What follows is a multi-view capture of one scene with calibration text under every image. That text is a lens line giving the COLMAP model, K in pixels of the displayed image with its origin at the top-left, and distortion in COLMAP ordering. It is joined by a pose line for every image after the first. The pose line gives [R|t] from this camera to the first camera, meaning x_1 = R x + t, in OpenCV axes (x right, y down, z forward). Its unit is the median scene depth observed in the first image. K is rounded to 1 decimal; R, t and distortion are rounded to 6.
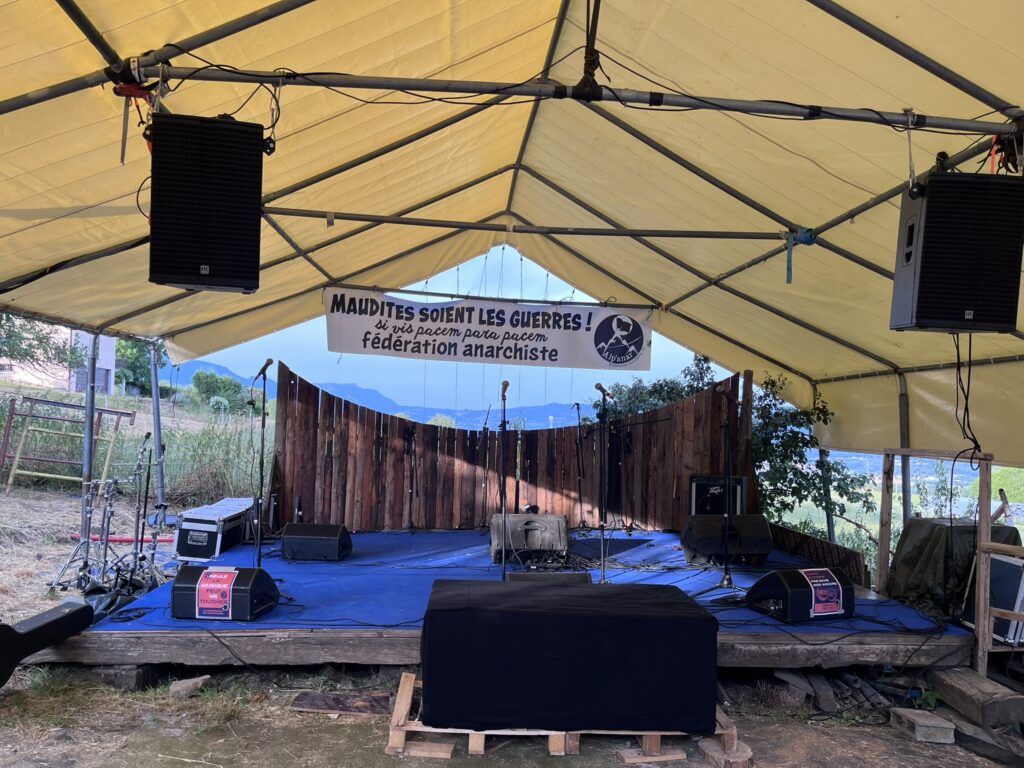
lens RADIAL K [[779.8, 0, 512.0], [0, 779.8, 384.0], [0, 0, 1]] dist [0.081124, -0.000036]
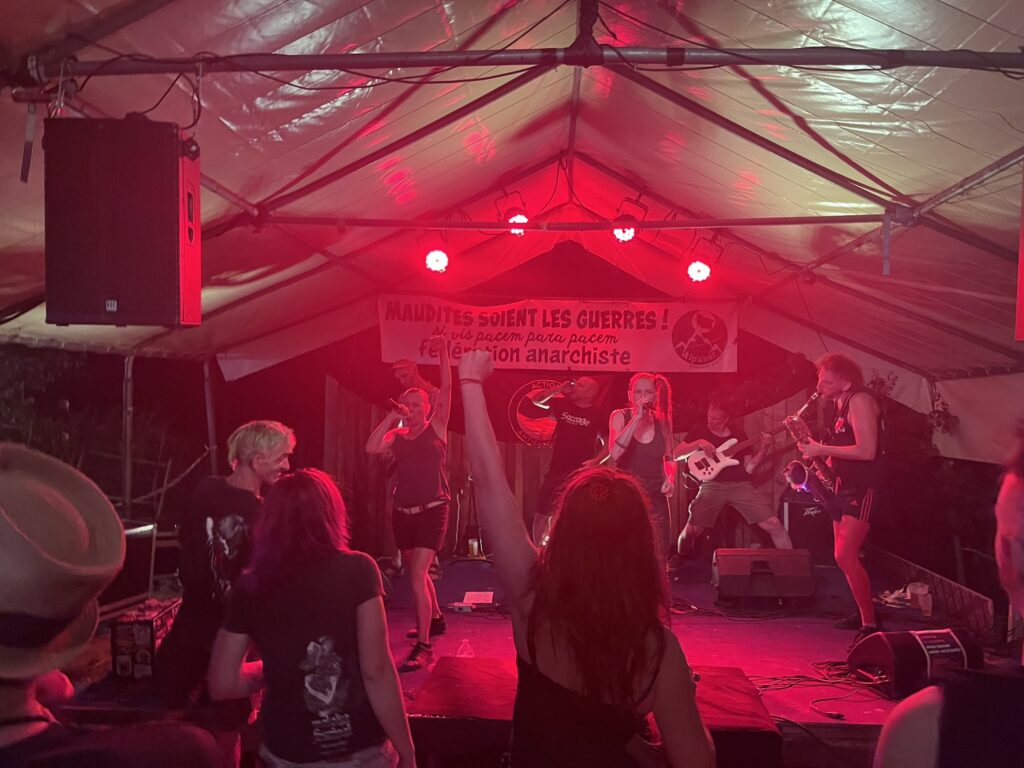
lens RADIAL K [[776.8, 0, 512.0], [0, 776.8, 384.0], [0, 0, 1]] dist [0.037855, 0.003573]
pose [[0.990487, -0.027287, -0.134872, 0.044046], [0.029203, 0.999498, 0.012248, -0.021888], [0.134470, -0.016070, 0.990787, 0.089105]]
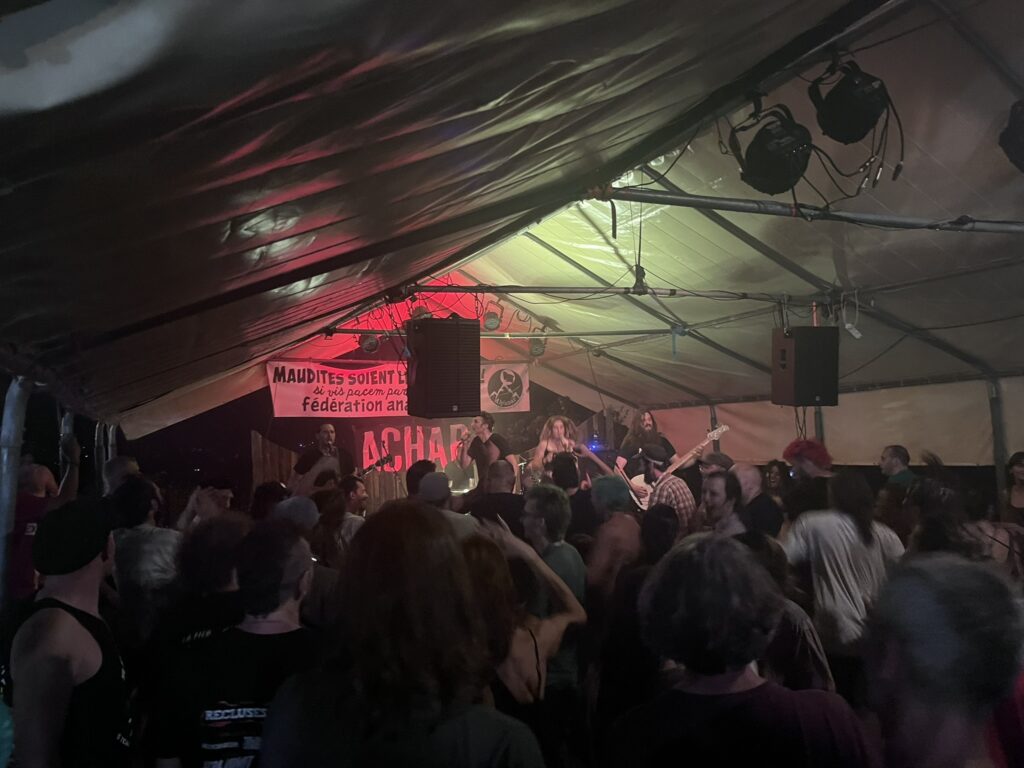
lens RADIAL K [[776.8, 0, 512.0], [0, 776.8, 384.0], [0, 0, 1]] dist [0.037855, 0.003573]
pose [[0.942614, -0.065848, 0.327326, -0.276056], [0.071145, 0.997457, -0.004219, -0.059449], [-0.326215, 0.027265, 0.944902, -0.207526]]
